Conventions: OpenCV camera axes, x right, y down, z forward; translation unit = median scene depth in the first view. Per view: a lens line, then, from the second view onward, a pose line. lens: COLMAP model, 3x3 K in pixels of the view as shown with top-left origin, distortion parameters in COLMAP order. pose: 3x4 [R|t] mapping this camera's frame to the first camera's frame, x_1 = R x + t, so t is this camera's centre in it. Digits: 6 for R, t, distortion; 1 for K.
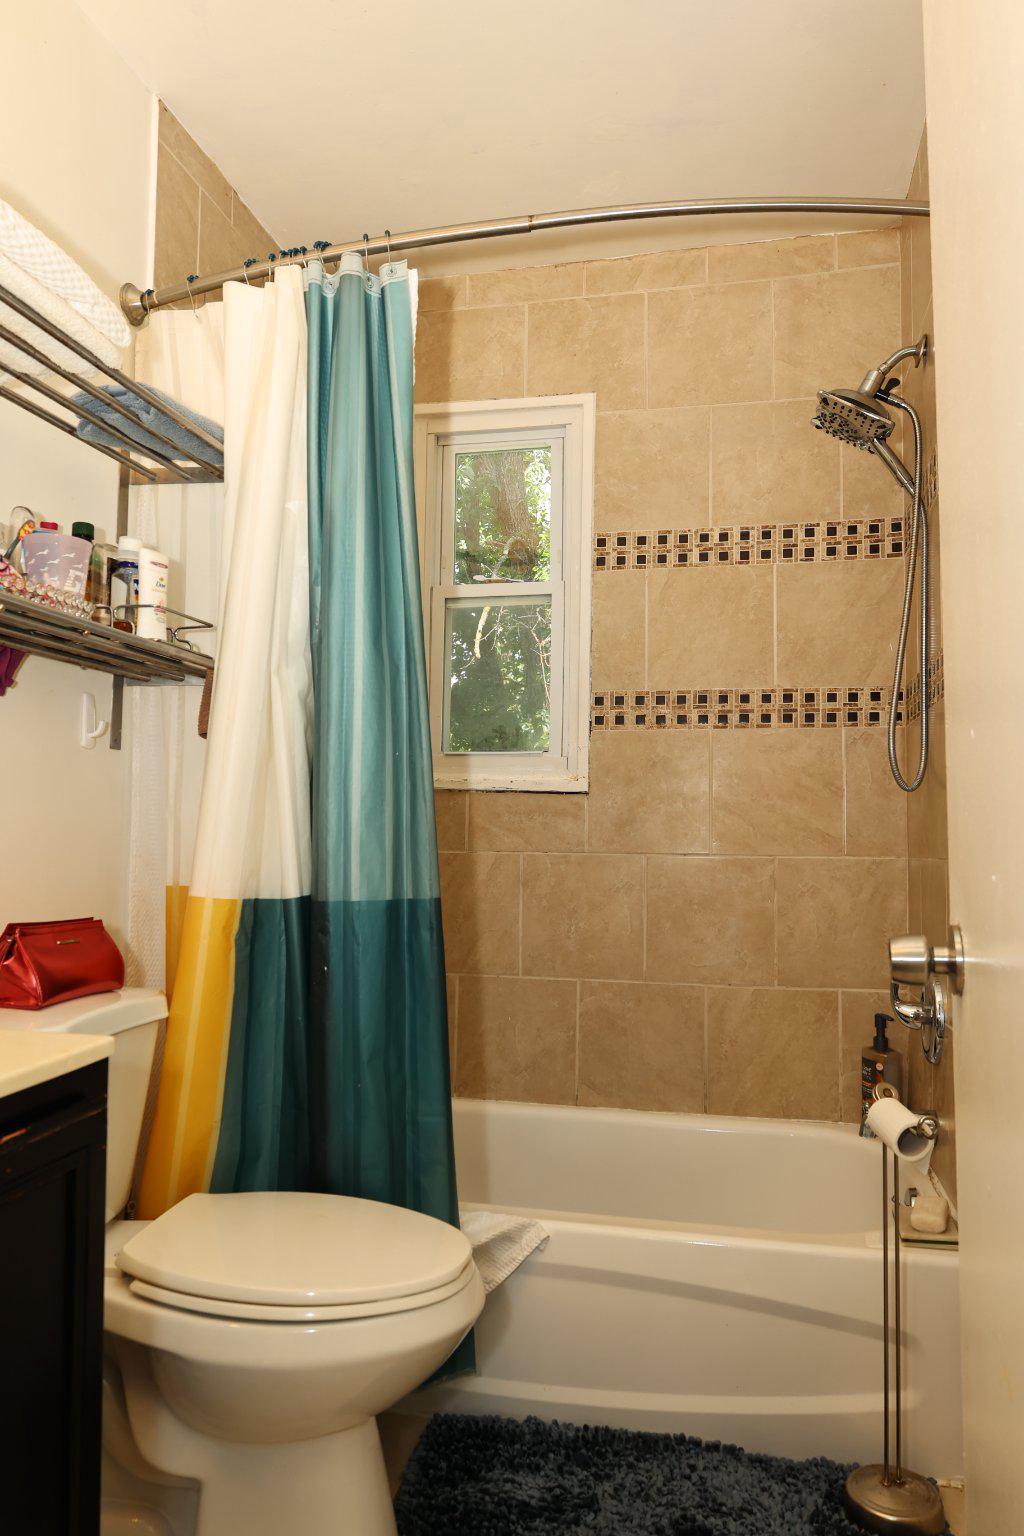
lens RADIAL K [[1053.1, 0, 513.3], [0, 1053.1, 768.1], [0, 0, 1]] dist [-0.009620, 0.002821]
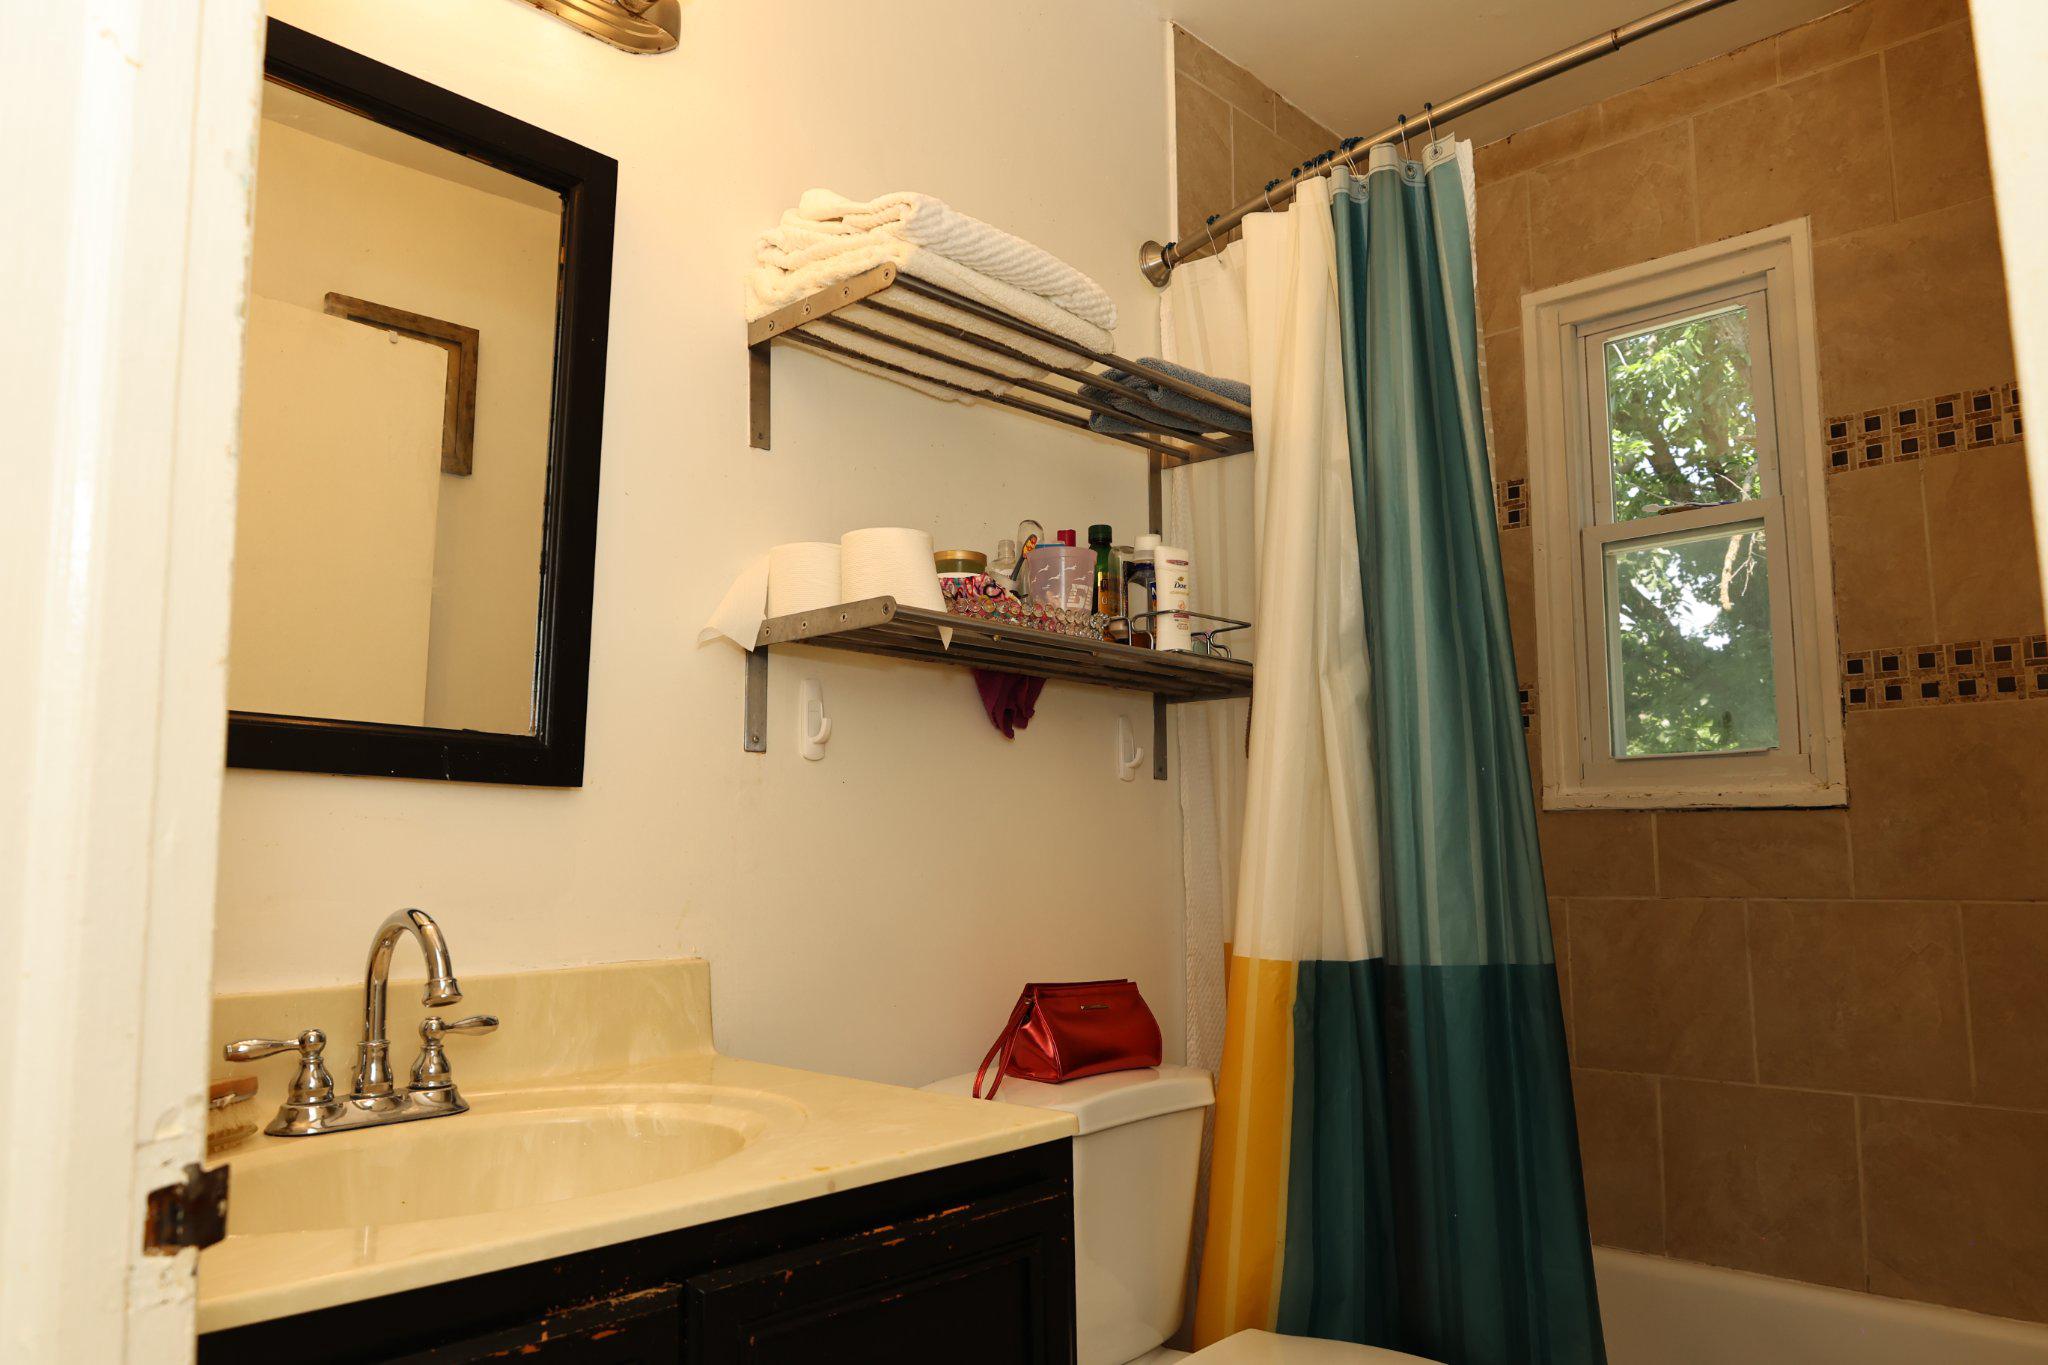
lens RADIAL K [[1404.1, 0, 1023.8], [0, 1404.1, 683.2], [0, 0, 1]] dist [-0.009620, 0.002821]
pose [[0.854231, -0.084723, -0.512943, 0.120917], [0.047084, 0.995185, -0.085964, -0.003607], [0.517756, 0.049282, 0.854107, -0.029021]]
